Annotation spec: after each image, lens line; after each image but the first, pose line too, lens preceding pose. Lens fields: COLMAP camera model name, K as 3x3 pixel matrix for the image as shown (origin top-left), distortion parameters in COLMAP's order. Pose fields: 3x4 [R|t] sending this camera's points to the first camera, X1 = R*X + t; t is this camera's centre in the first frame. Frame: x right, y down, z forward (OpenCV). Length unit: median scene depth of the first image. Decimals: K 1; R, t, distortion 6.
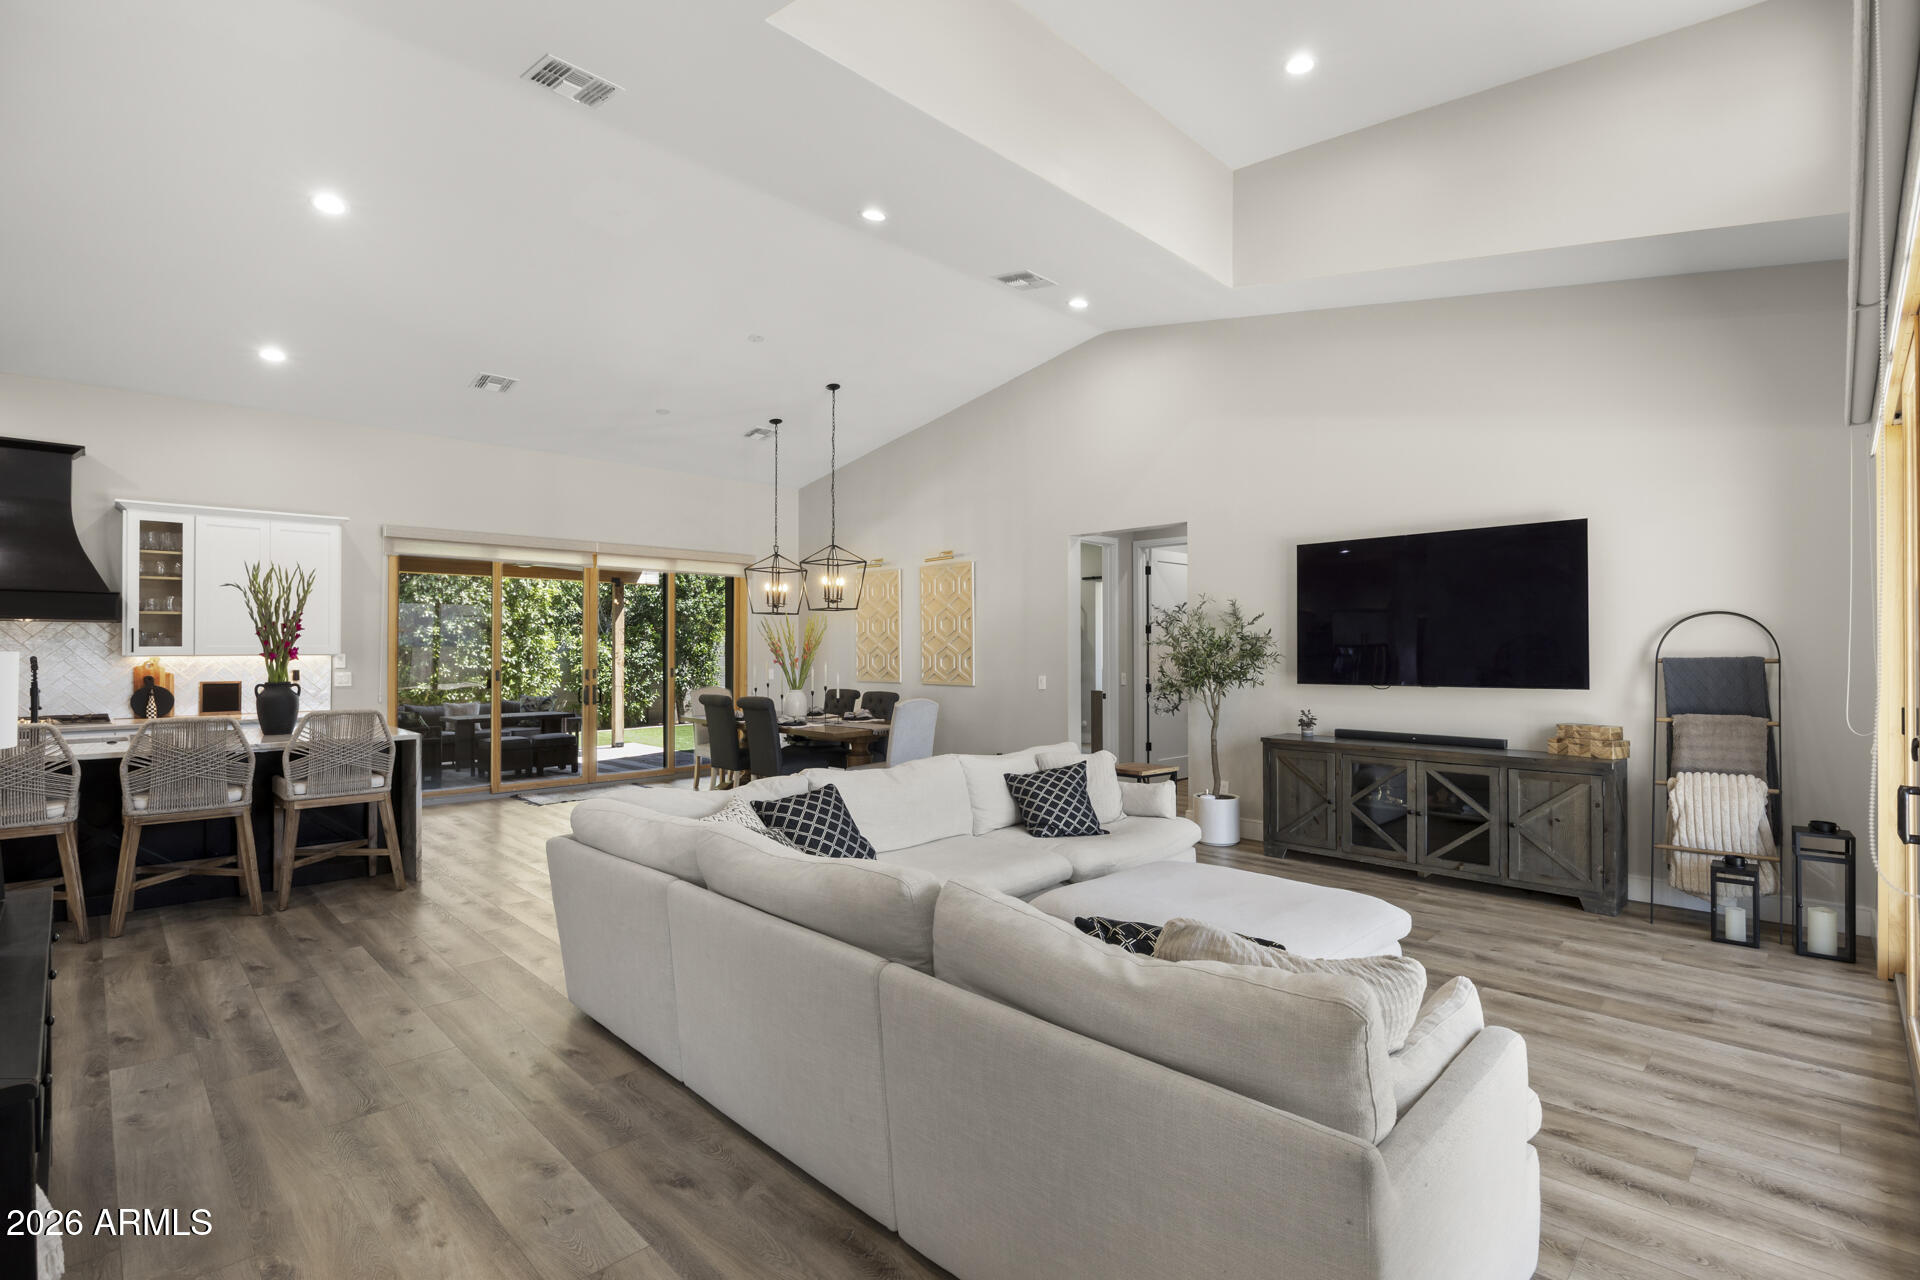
lens RADIAL K [[890.4, 0, 960.0], [0, 890.4, 640.0], [0, 0, 1]] dist [-0.015541, 0.000065]
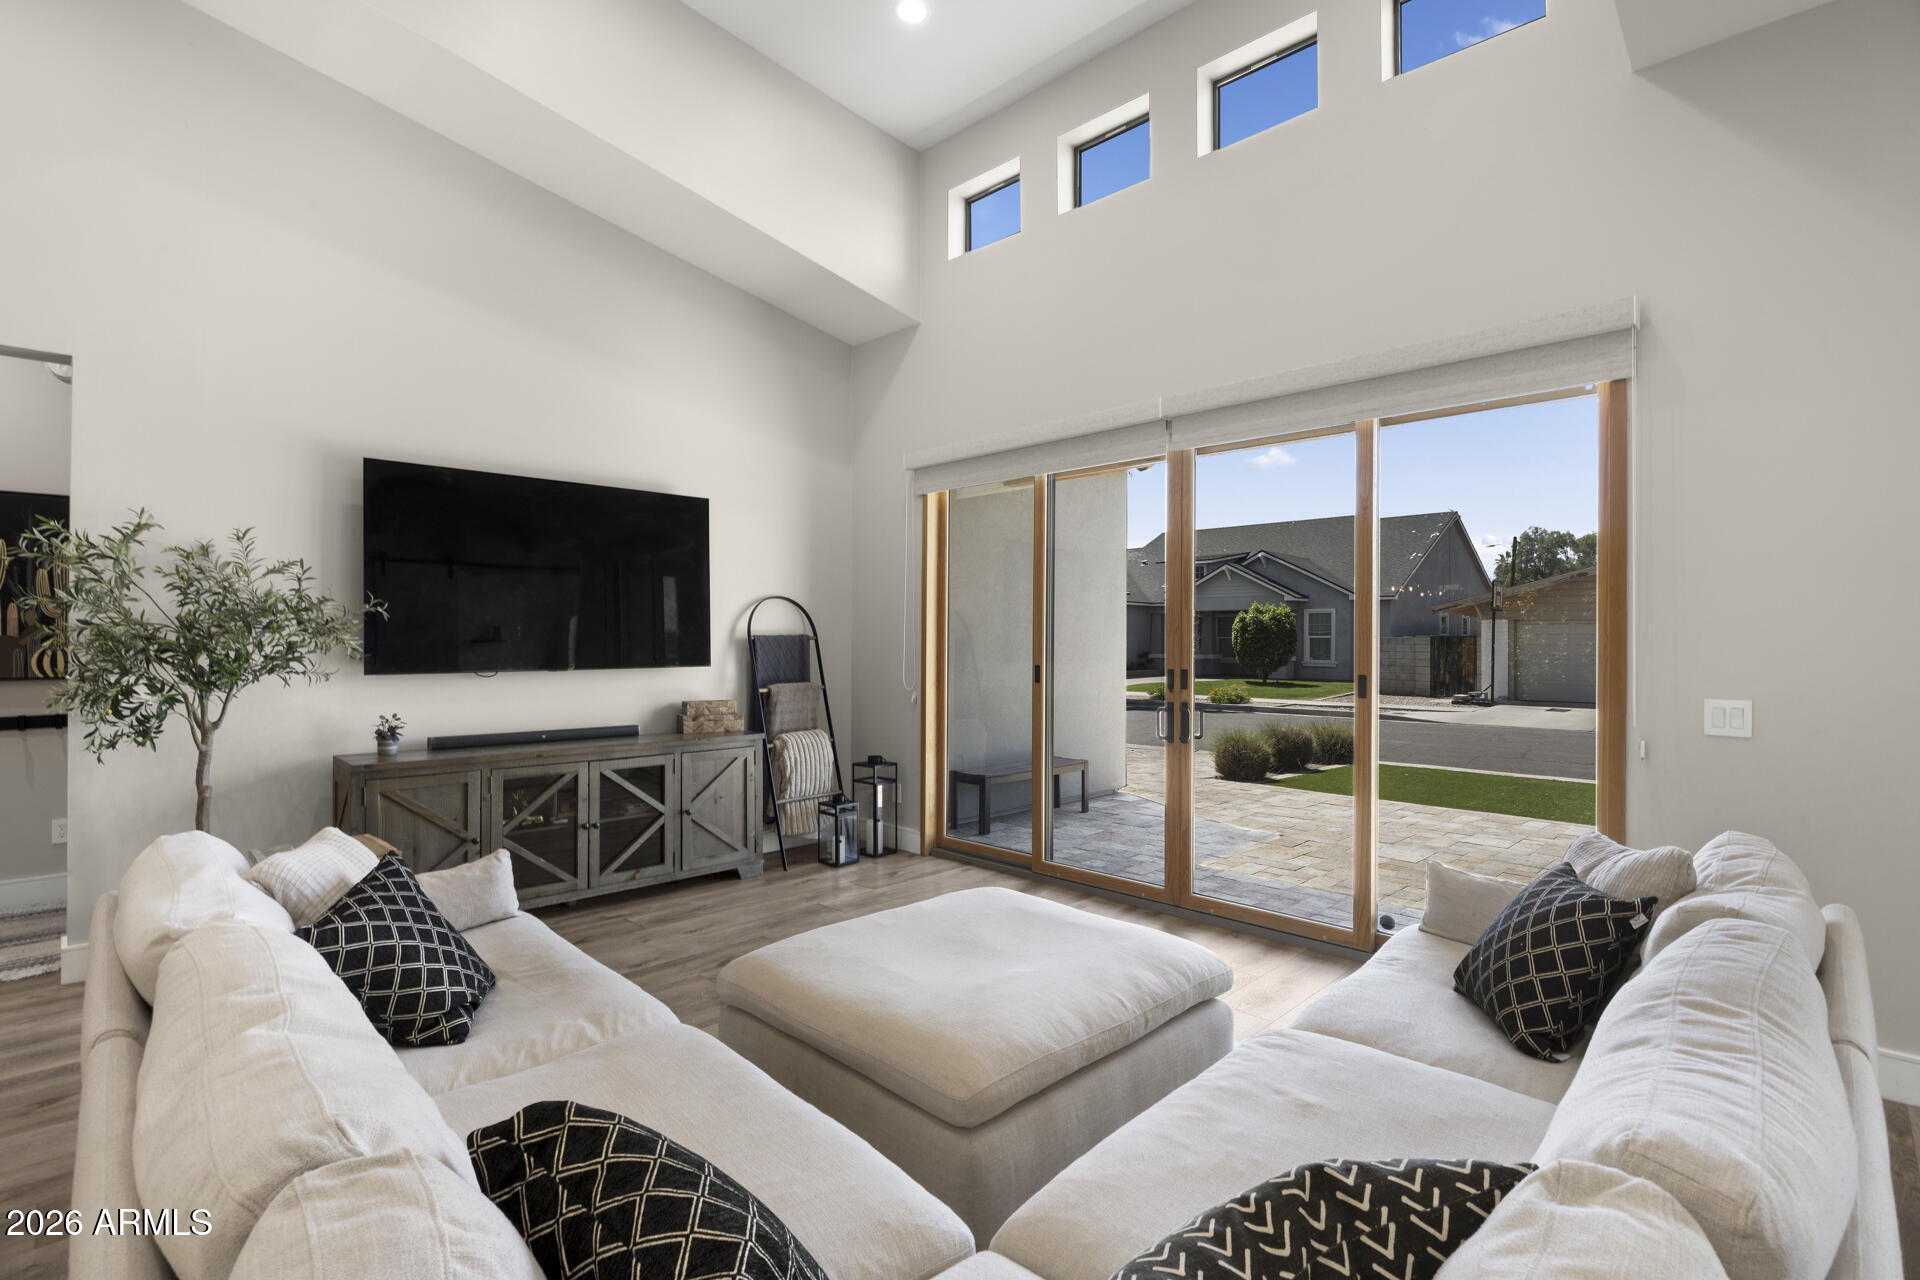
lens RADIAL K [[890.4, 0, 960.0], [0, 890.4, 640.0], [0, 0, 1]] dist [-0.015541, 0.000065]
pose [[-0.002542, 0.001642, 0.999995, -0.331284], [-0.012064, 0.999926, -0.001672, 0.025786], [-0.999924, -0.012068, -0.002522, 0.747864]]
